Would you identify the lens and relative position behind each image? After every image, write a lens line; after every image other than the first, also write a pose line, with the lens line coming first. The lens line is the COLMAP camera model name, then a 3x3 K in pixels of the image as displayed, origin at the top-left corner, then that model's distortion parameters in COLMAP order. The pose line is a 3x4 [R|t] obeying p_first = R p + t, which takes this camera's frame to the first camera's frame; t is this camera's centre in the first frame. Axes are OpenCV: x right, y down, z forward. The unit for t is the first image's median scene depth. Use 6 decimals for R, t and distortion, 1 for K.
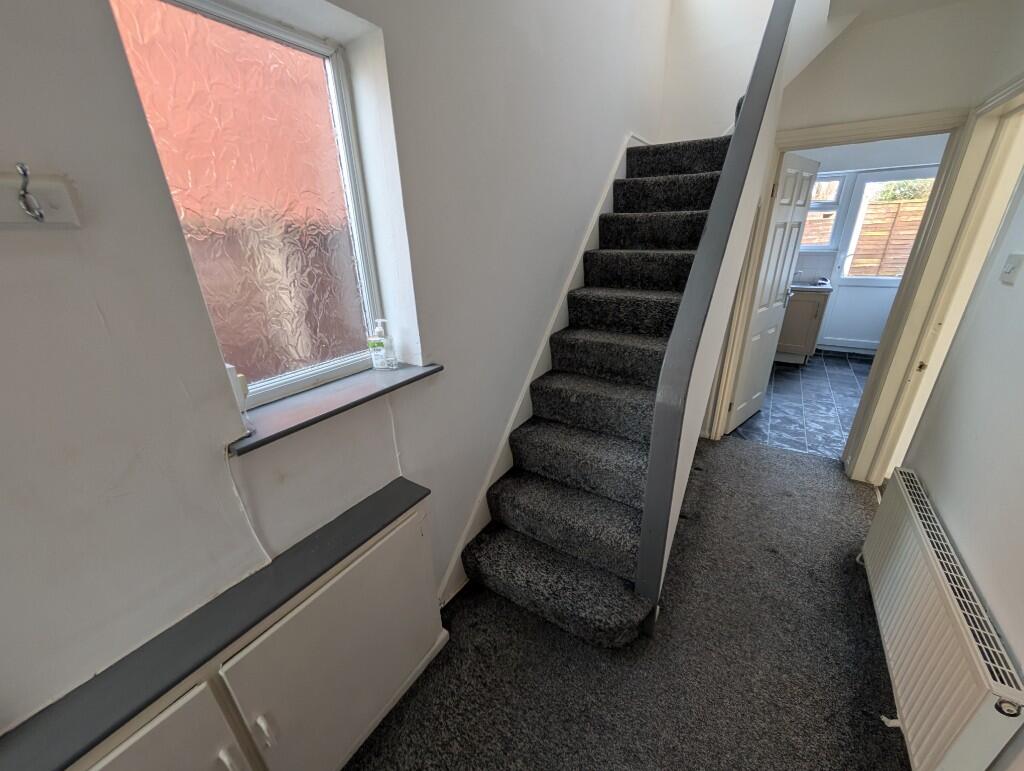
lens RADIAL K [[386.0, 0, 512.0], [0, 386.0, 385.5], [0, 0, 1]] dist [-0.002189, -0.000265]
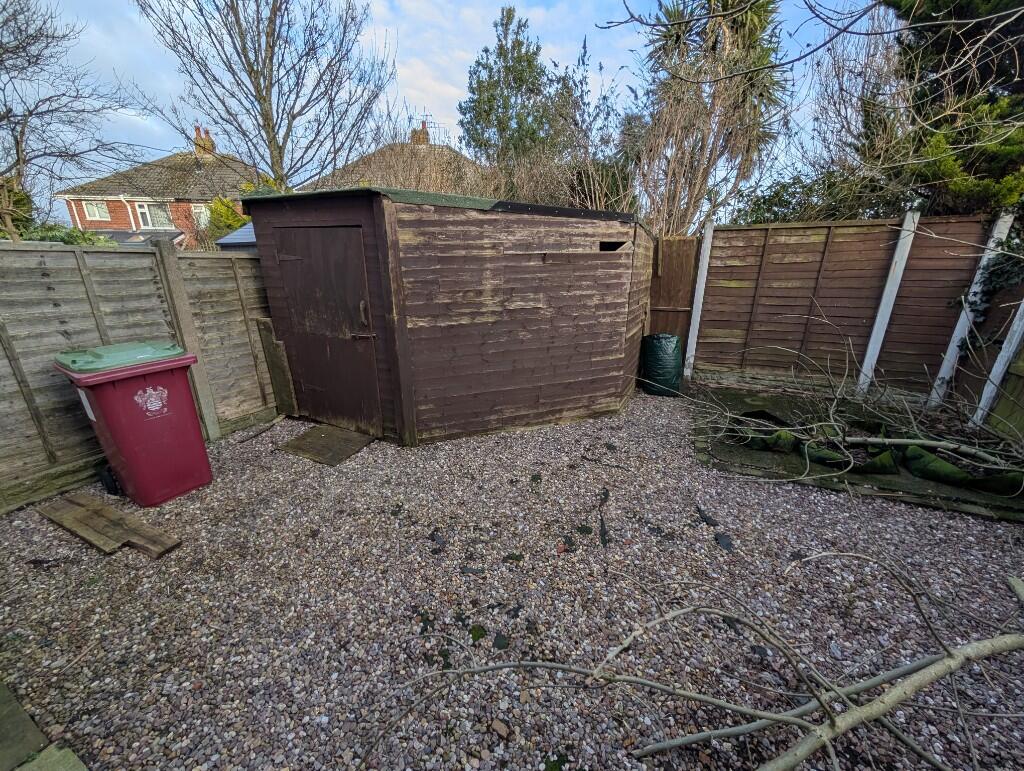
lens RADIAL K [[386.0, 0, 512.0], [0, 386.0, 385.5], [0, 0, 1]] dist [-0.002189, -0.000265]
pose [[0.991665, -0.010810, 0.128387, 0.830906], [0.019879, 0.997379, -0.069573, -0.325110], [-0.127299, 0.071545, 0.989281, 0.756248]]
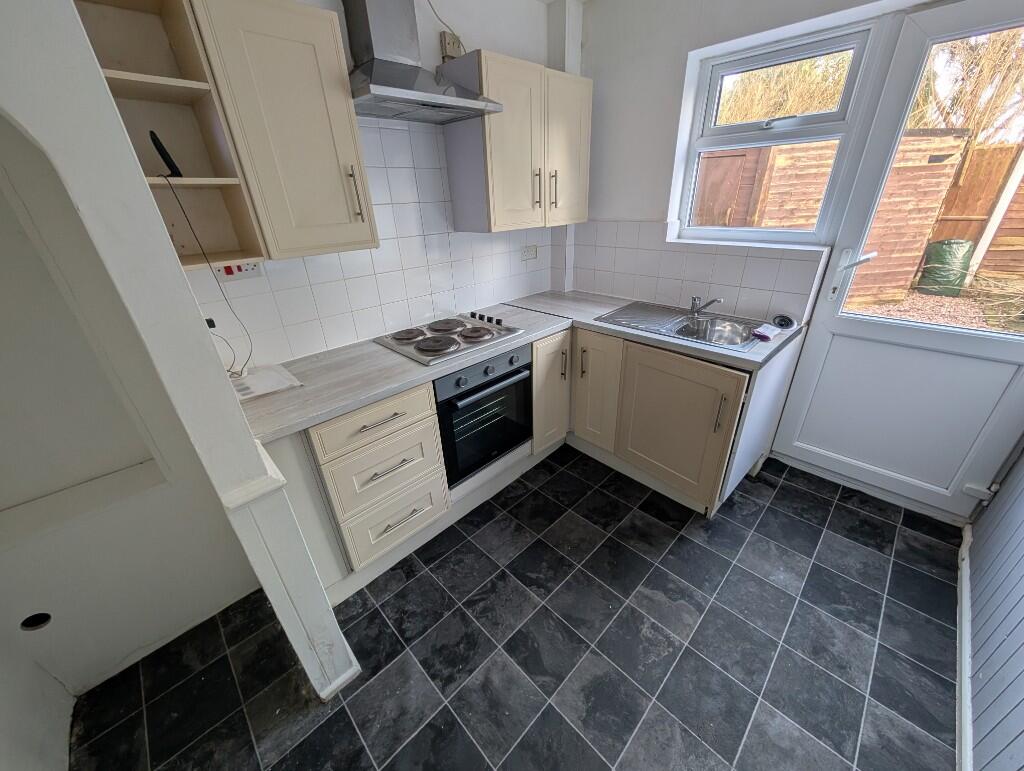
lens RADIAL K [[386.0, 0, 512.0], [0, 386.0, 385.5], [0, 0, 1]] dist [-0.002189, -0.000265]
pose [[0.977230, 0.085415, -0.194230, 0.462500], [-0.067292, 0.992902, 0.098072, -0.171748], [0.201228, -0.082768, 0.976041, 0.409756]]
